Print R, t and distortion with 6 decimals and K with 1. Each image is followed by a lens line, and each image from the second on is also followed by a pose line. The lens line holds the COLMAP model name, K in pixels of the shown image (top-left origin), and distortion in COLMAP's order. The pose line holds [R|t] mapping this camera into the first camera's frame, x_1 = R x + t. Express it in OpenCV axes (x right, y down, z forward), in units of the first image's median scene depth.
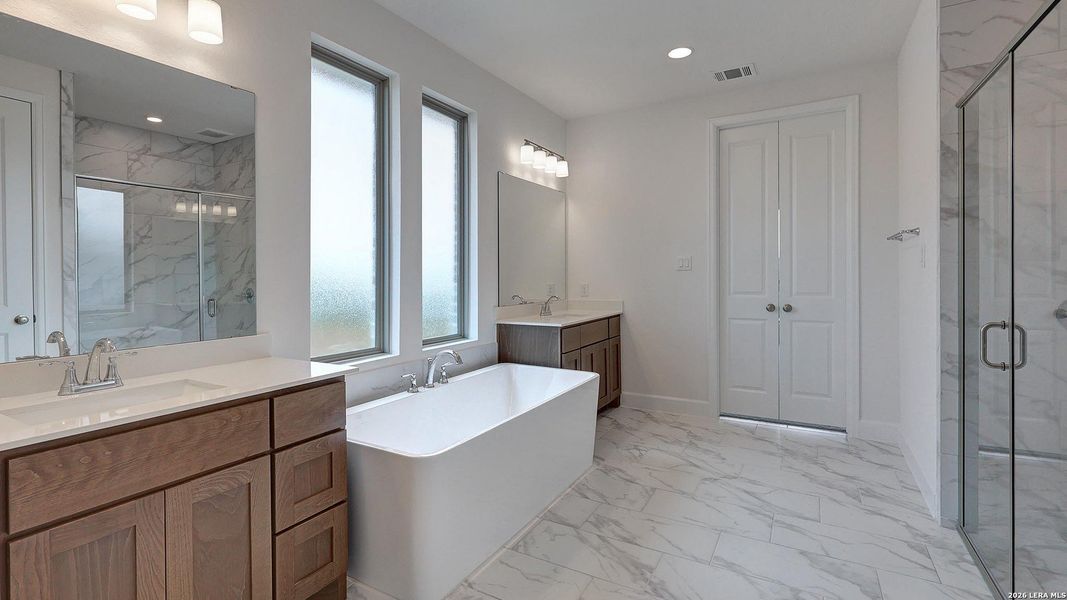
lens RADIAL K [[480.4, 0, 535.6], [0, 480.4, 281.0], [0, 0, 1]] dist [-0.011545, 0.000198]
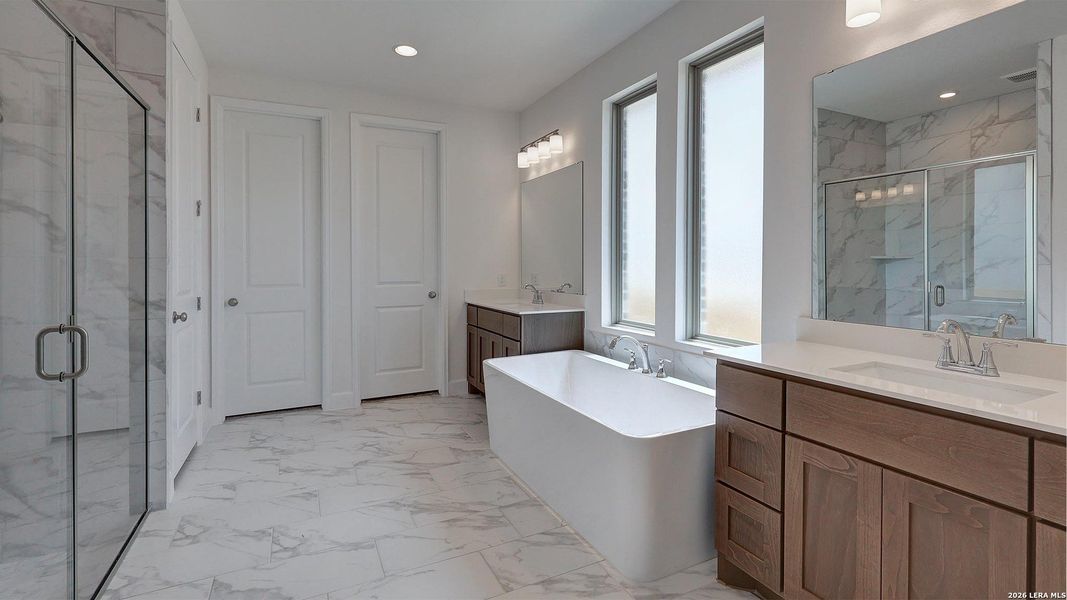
lens RADIAL K [[514.4, 0, 536.7], [0, 514.4, 261.5], [0, 0, 1]] dist [0.001744, 0.000092]
pose [[-0.576923, 0.007812, -0.816761, 0.889853], [-0.002049, 0.999937, 0.011011, -0.029532], [0.816796, 0.008026, -0.576871, 1.598065]]
